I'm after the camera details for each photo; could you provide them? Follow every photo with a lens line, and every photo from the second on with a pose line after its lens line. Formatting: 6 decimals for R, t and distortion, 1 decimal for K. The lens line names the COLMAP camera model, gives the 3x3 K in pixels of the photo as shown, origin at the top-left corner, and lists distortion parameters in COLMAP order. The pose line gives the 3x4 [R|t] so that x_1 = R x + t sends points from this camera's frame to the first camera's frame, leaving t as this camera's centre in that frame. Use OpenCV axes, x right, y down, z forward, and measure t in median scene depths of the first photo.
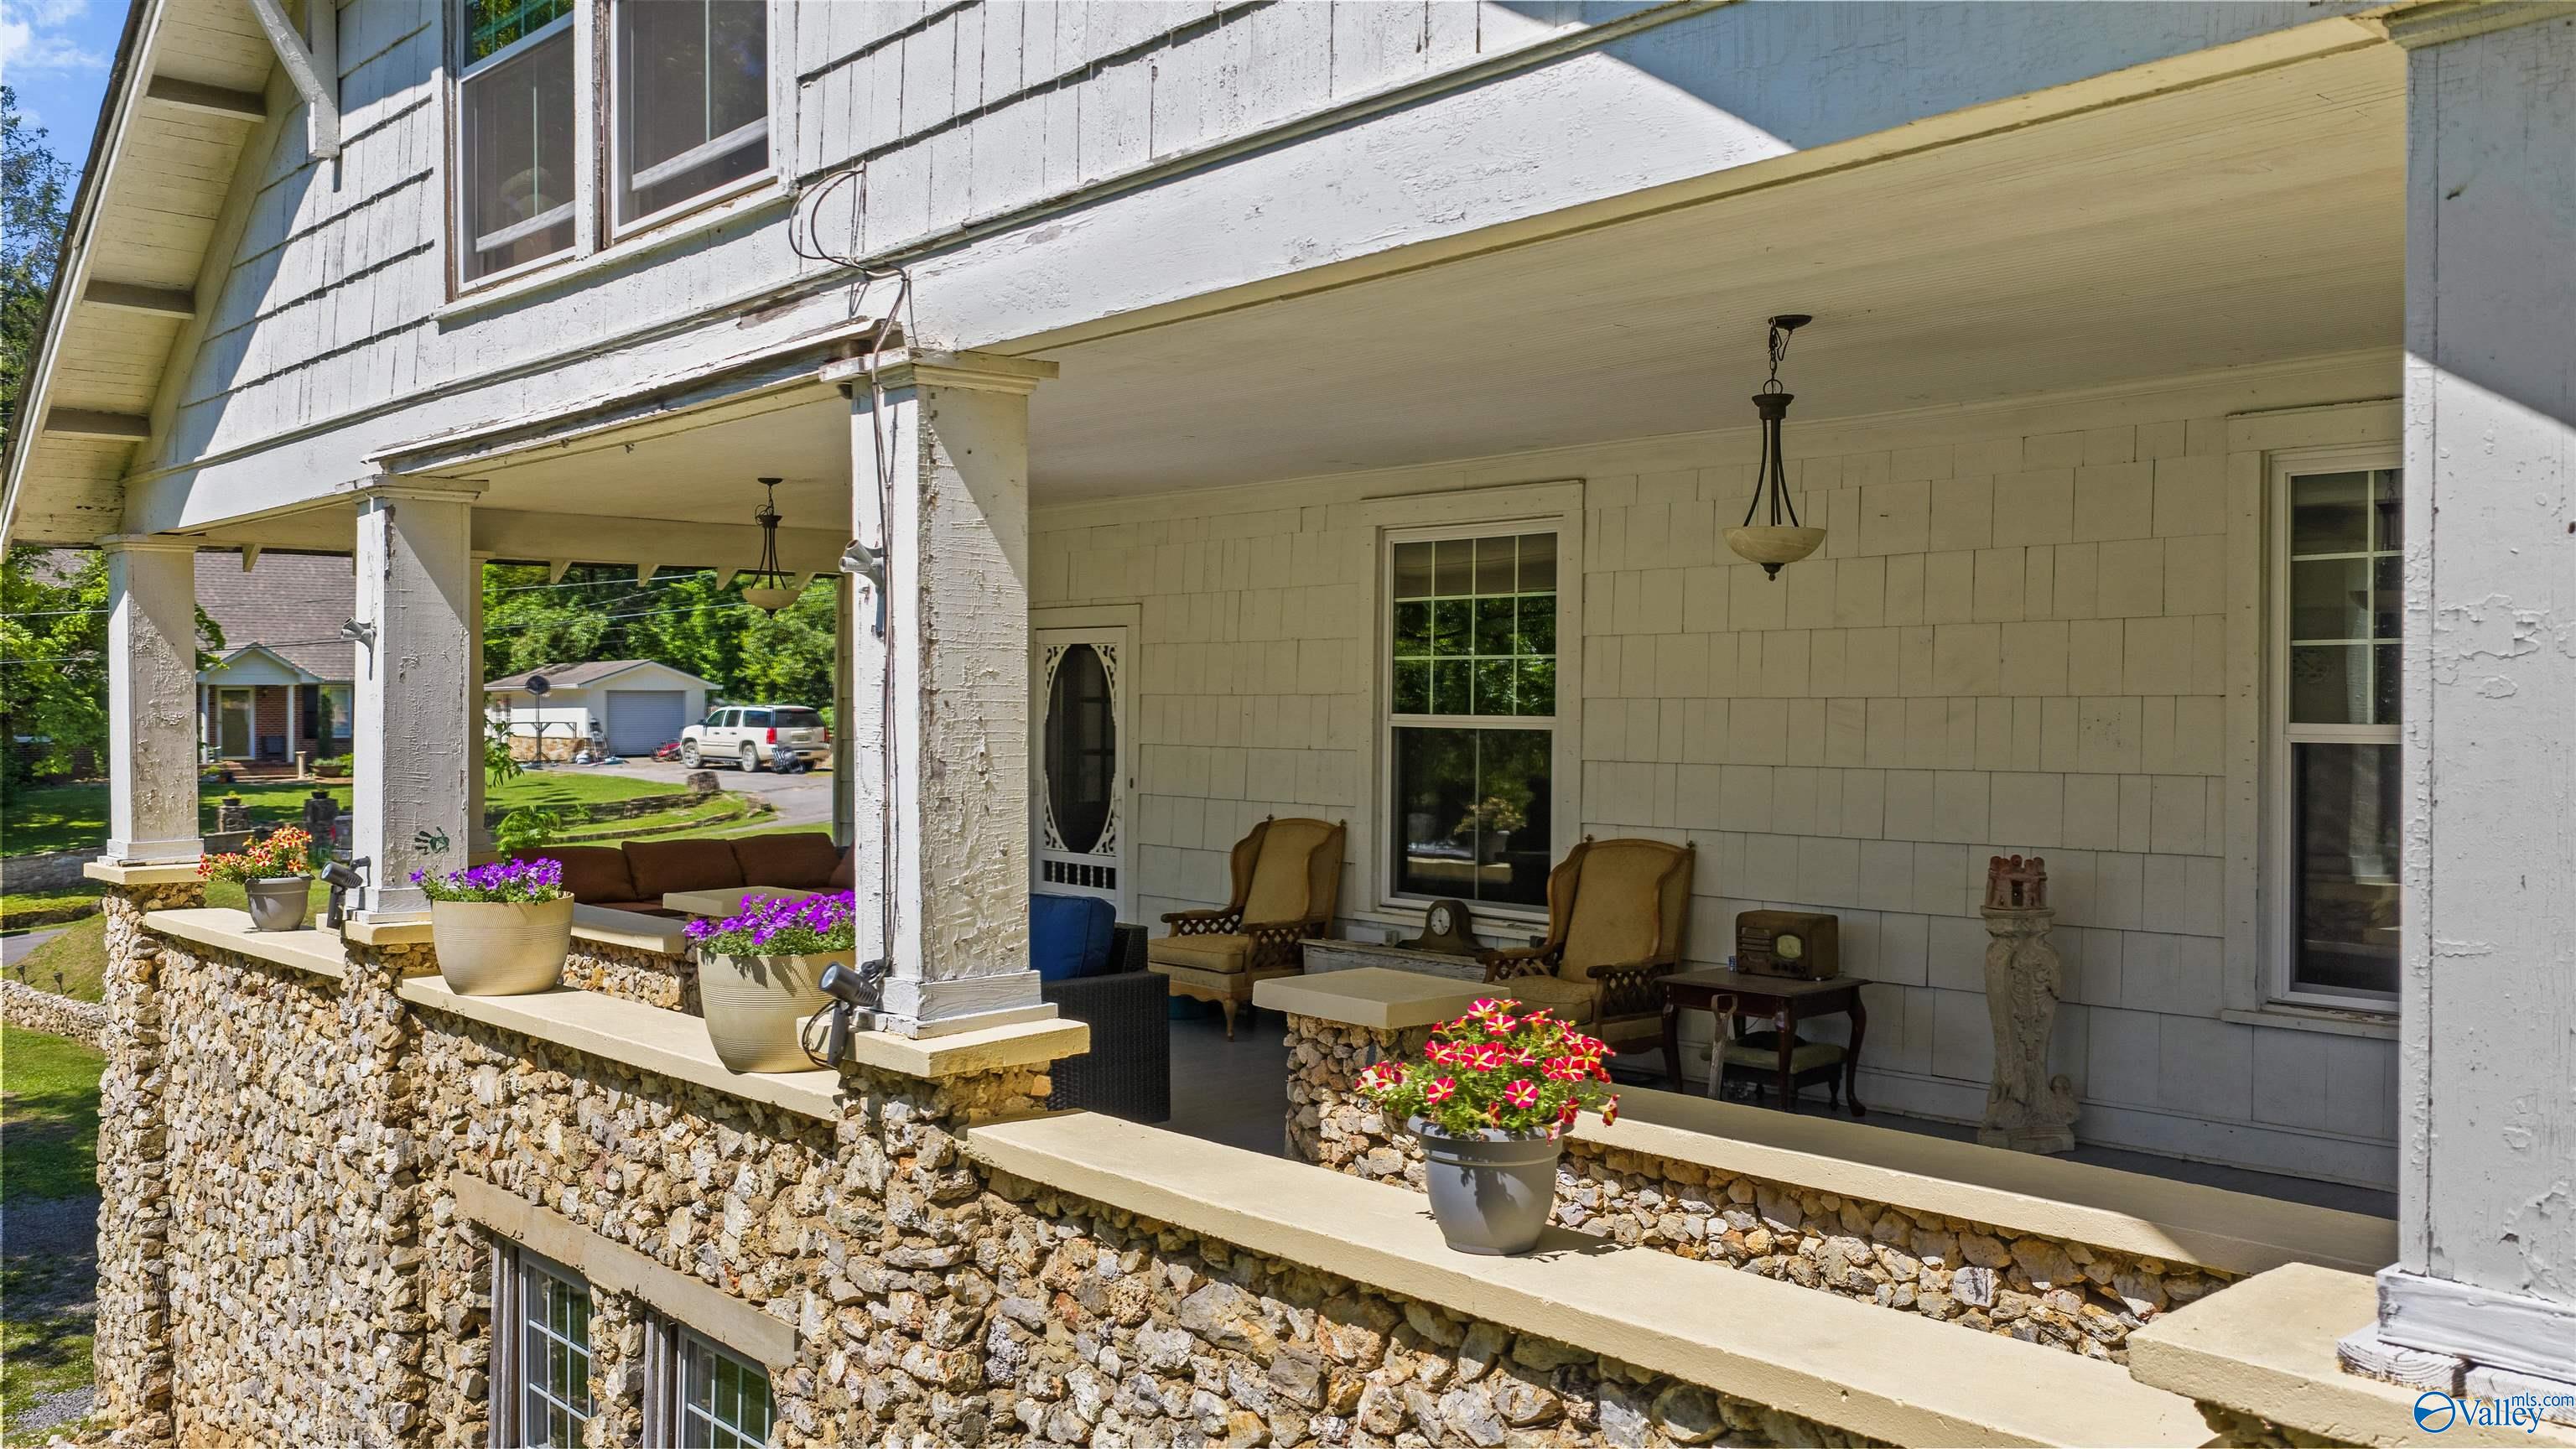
lens RADIAL K [[2125.6, 0, 1288.0], [0, 2125.6, 724.5], [0, 0, 1]] dist [0.018198, -0.040226]
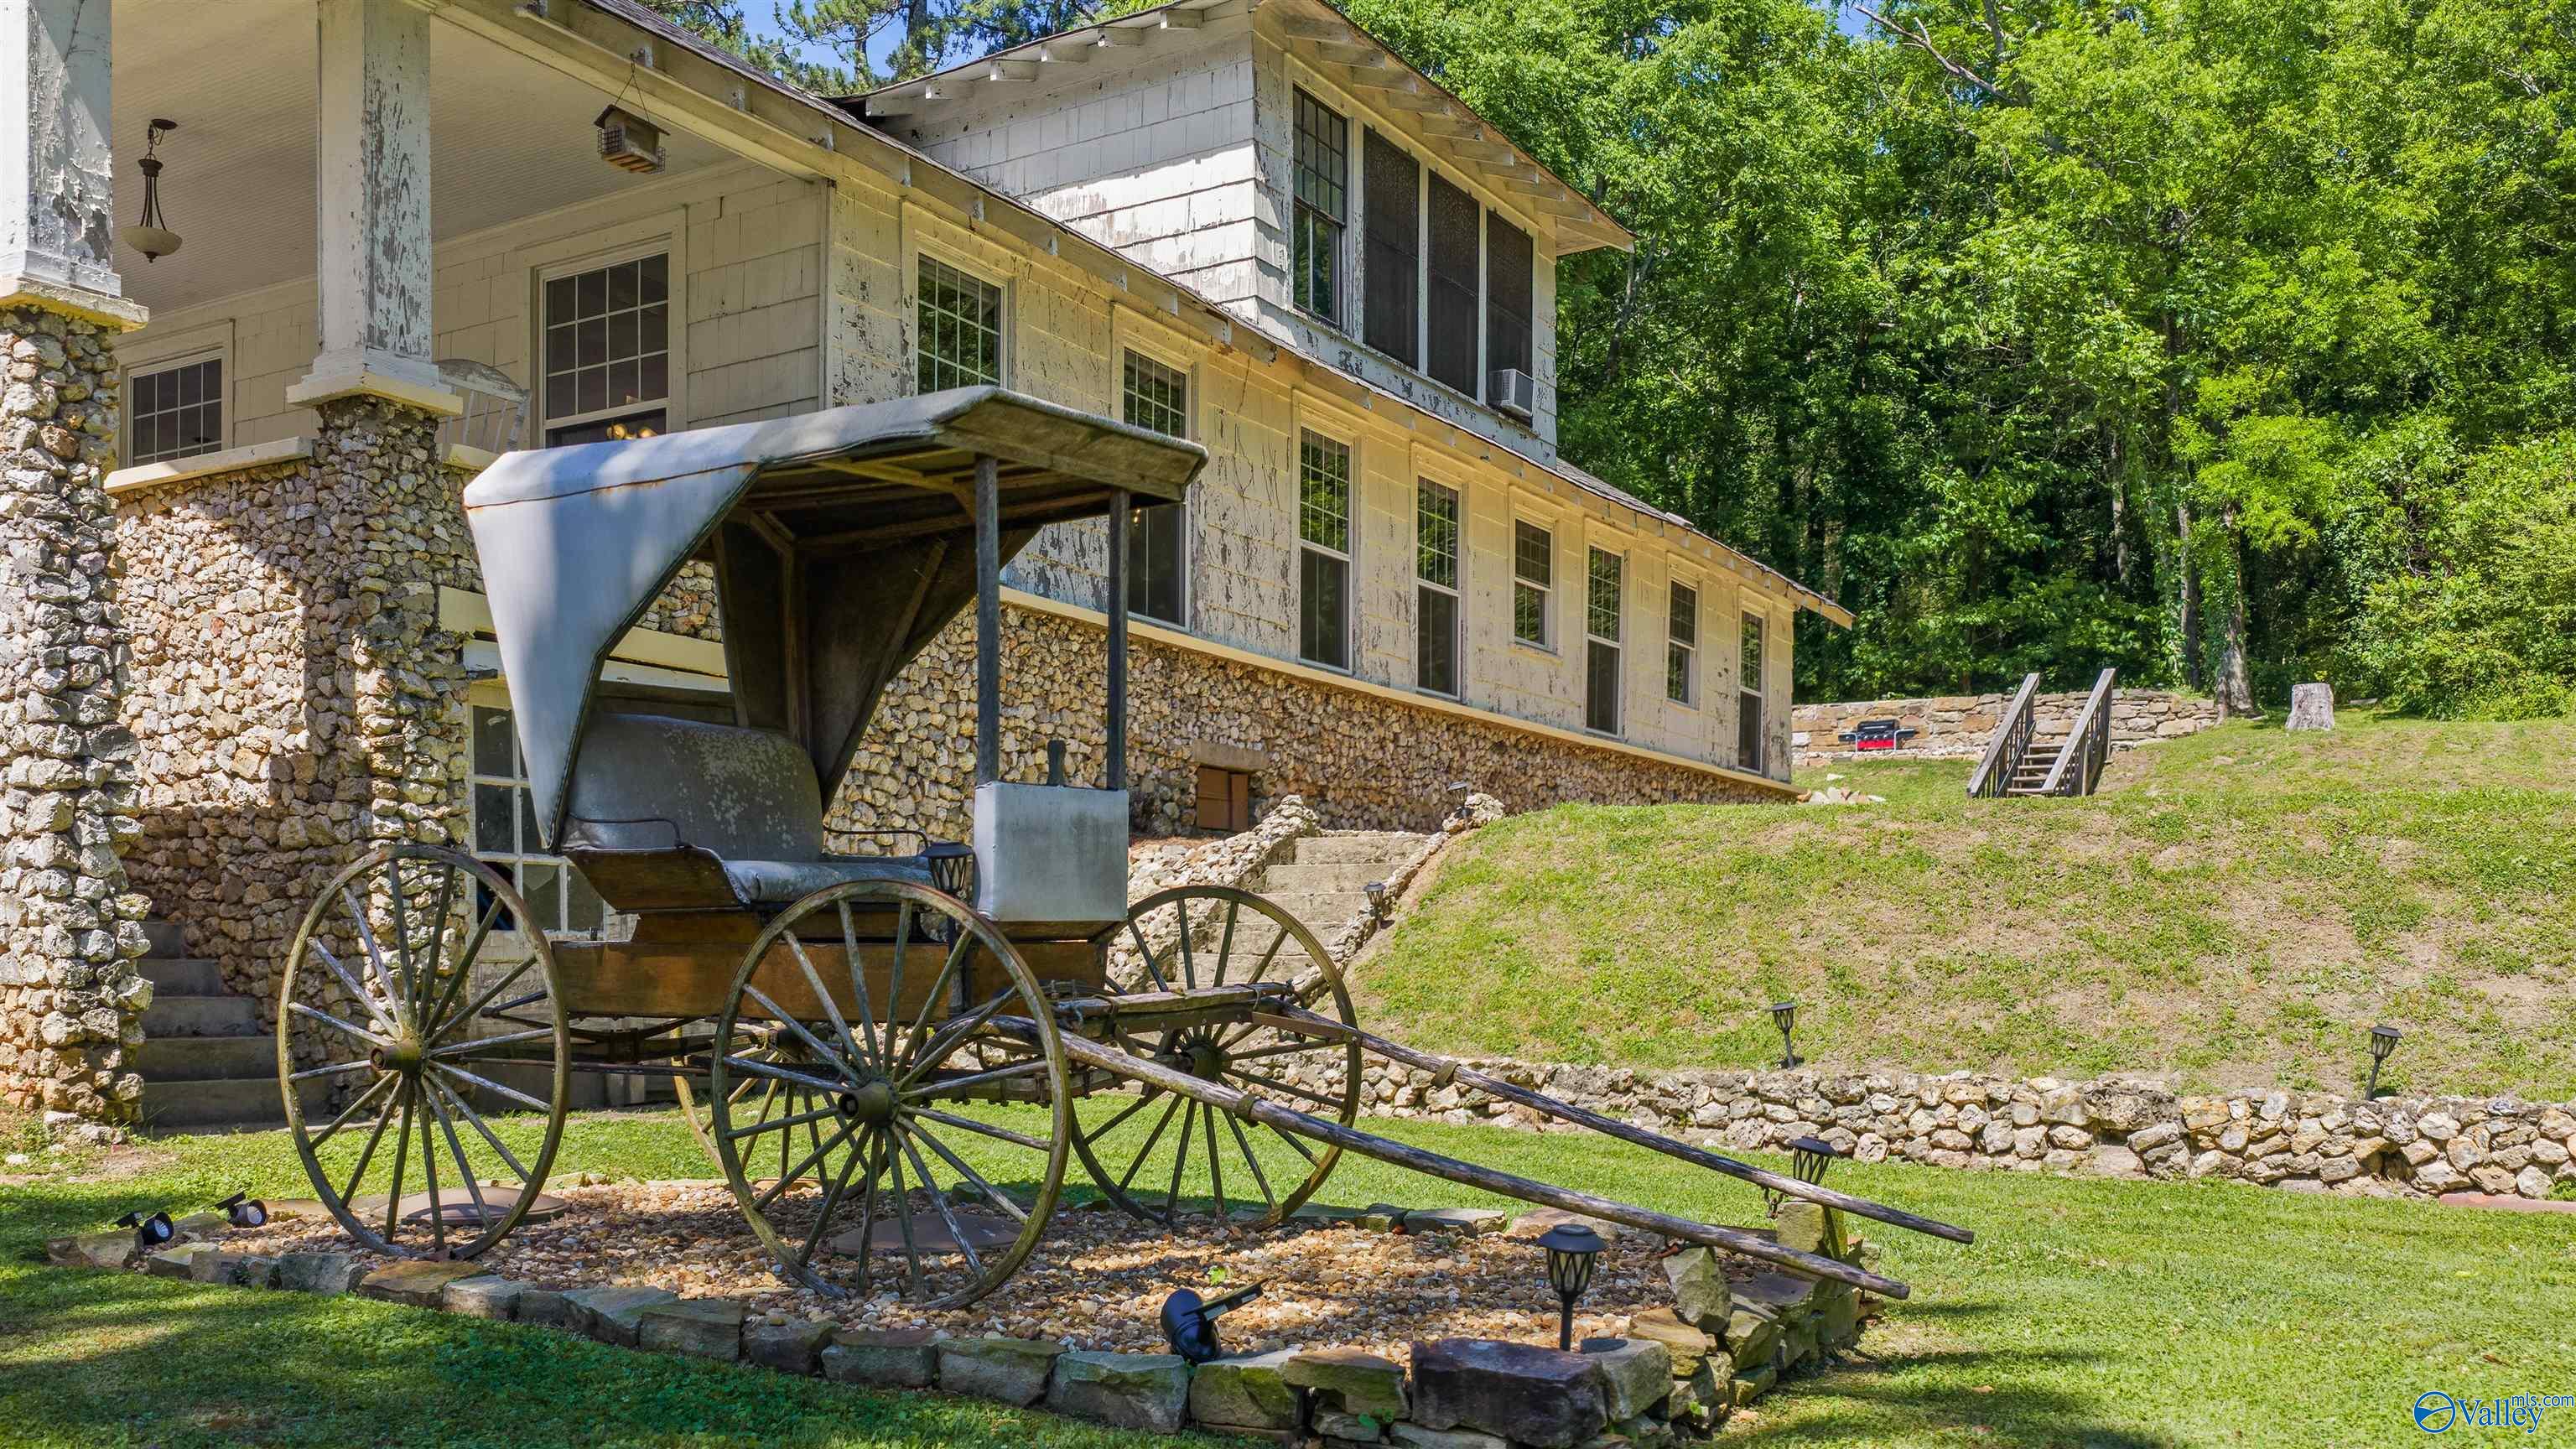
lens RADIAL K [[2200.7, 0, 1311.1], [0, 2200.7, 1050.1], [0, 0, 1]] dist [0.009716, -0.012013]
pose [[0.953200, -0.000687, 0.302339, 0.590703], [-0.004349, 0.999863, 0.015985, 0.564104], [-0.302308, -0.016552, 0.953066, -1.108726]]
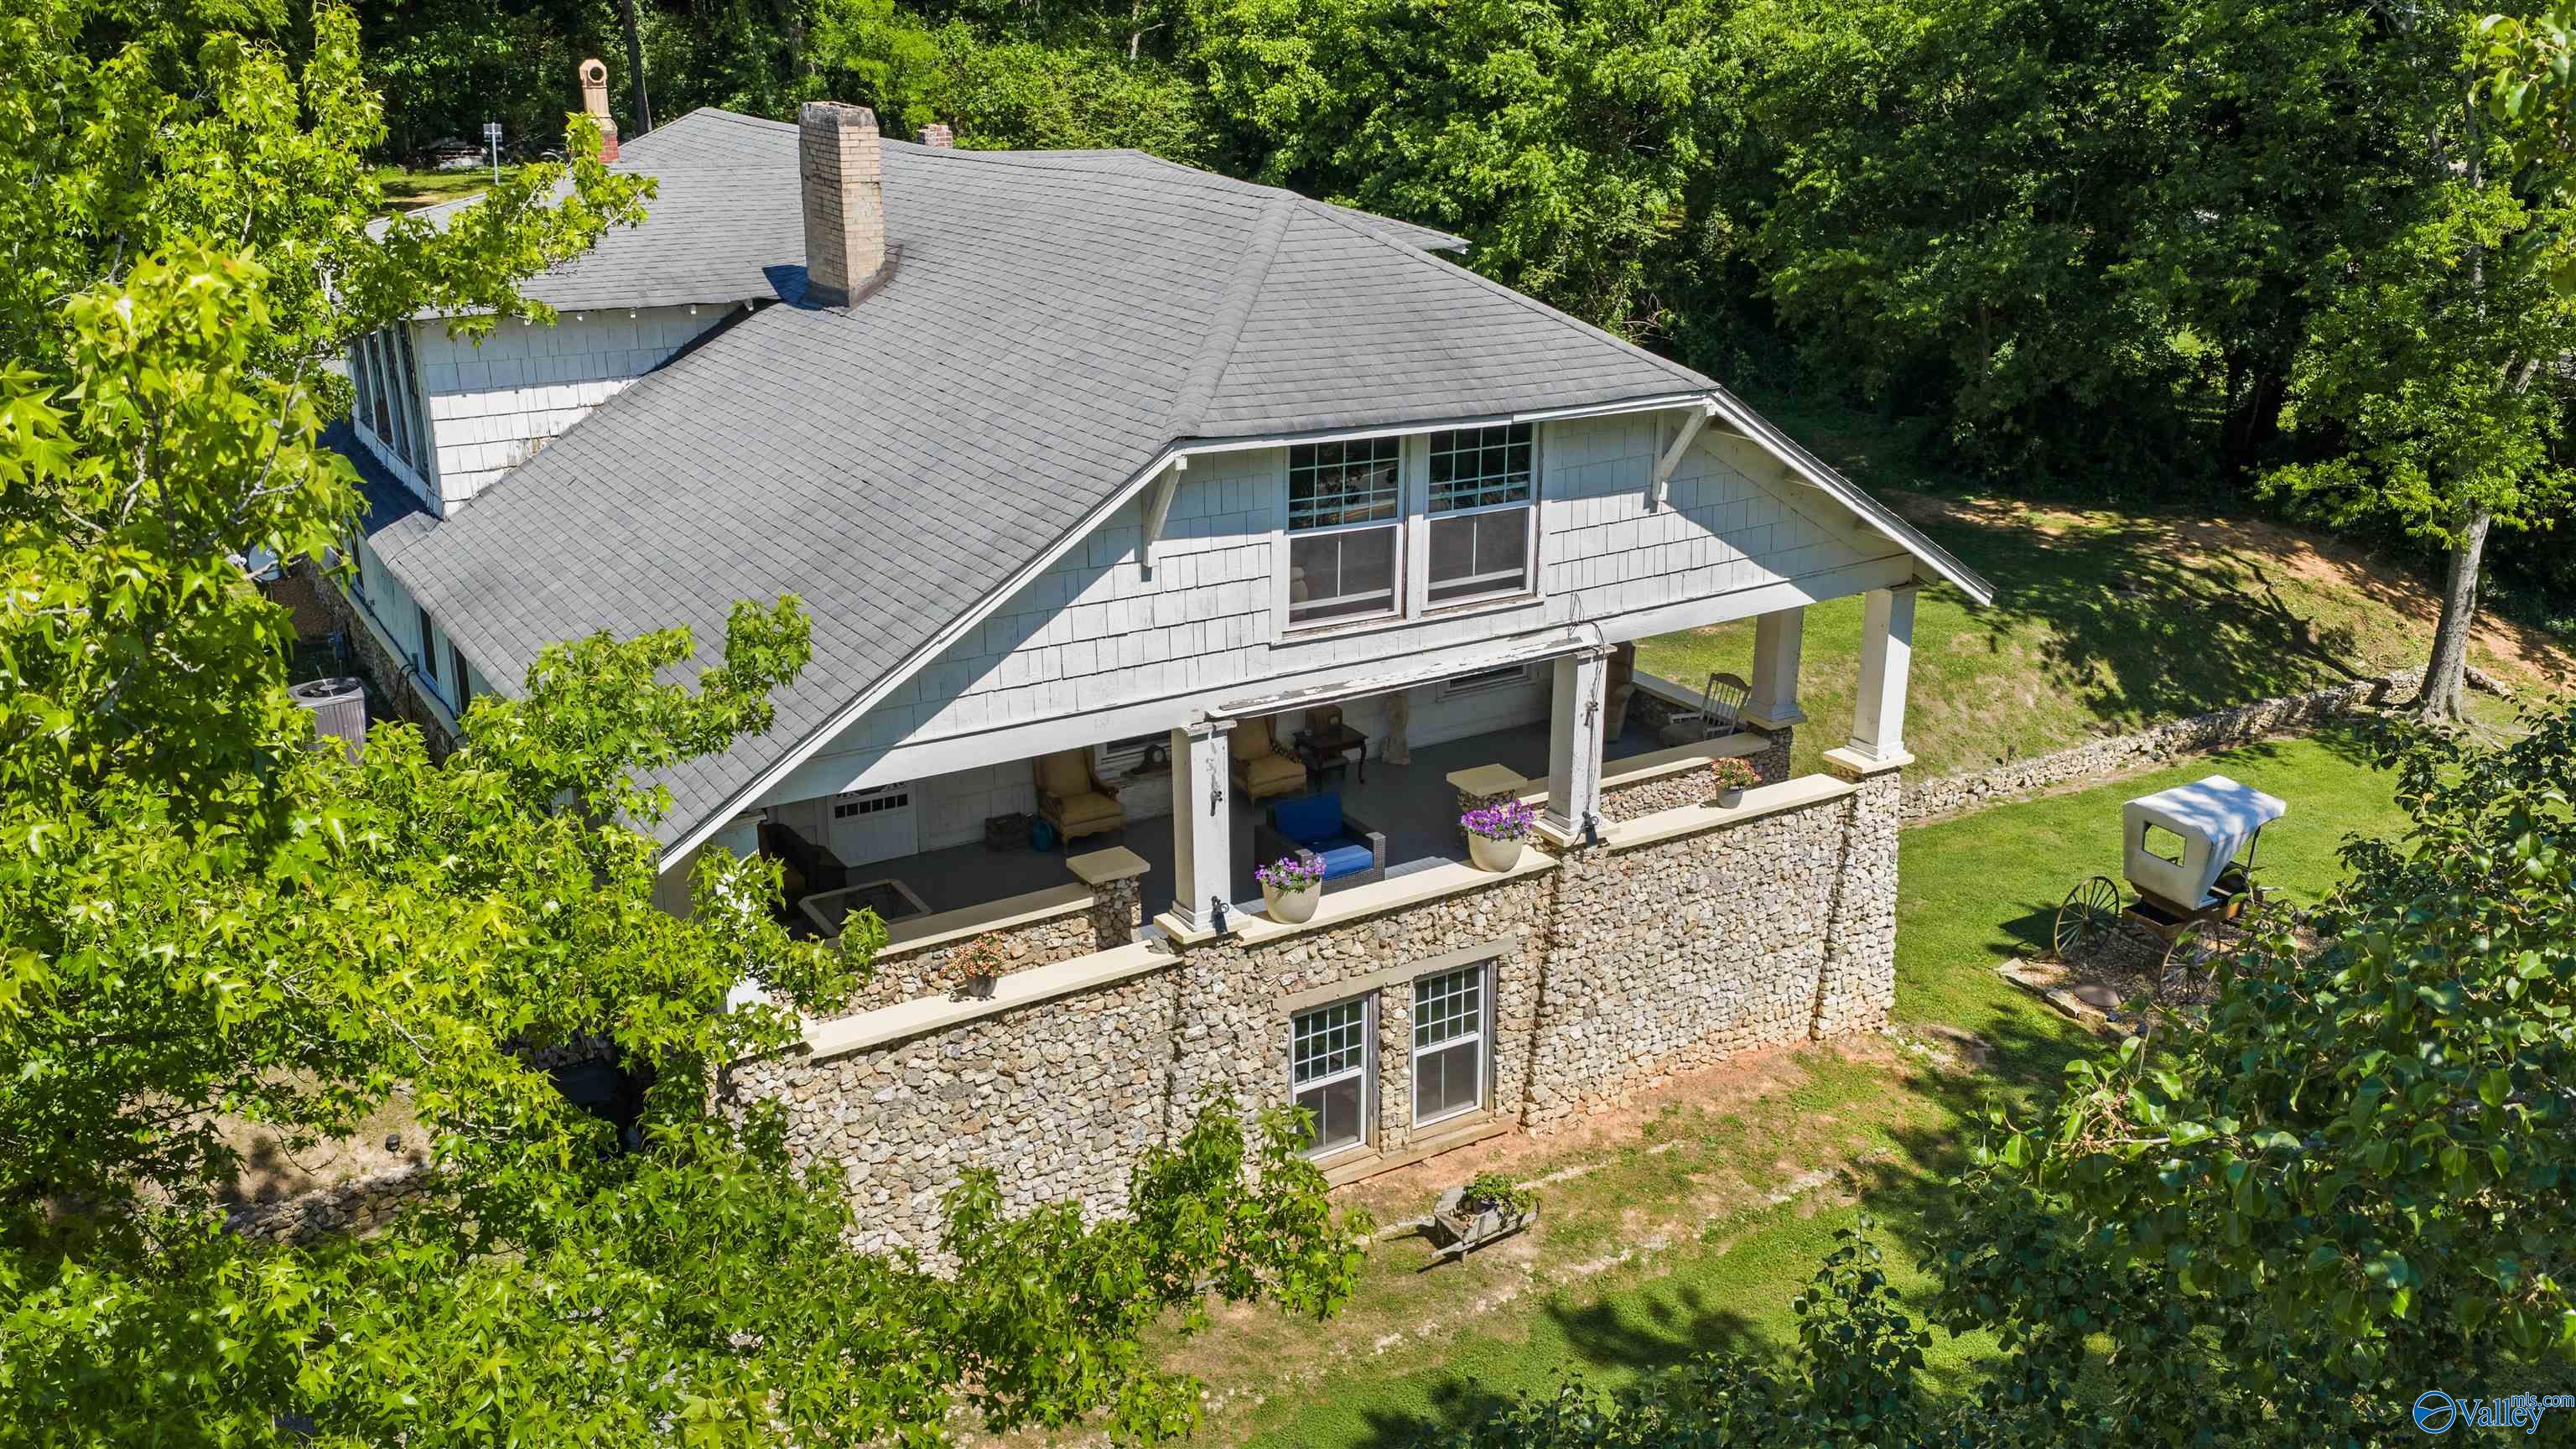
lens RADIAL K [[2125.6, 0, 1288.0], [0, 2125.6, 724.5], [0, 0, 1]] dist [0.018198, -0.040226]
pose [[0.169416, -0.327146, 0.929663, -3.033691], [0.001646, 0.943391, 0.331678, -1.036047], [-0.985543, -0.054662, 0.160364, 0.807080]]
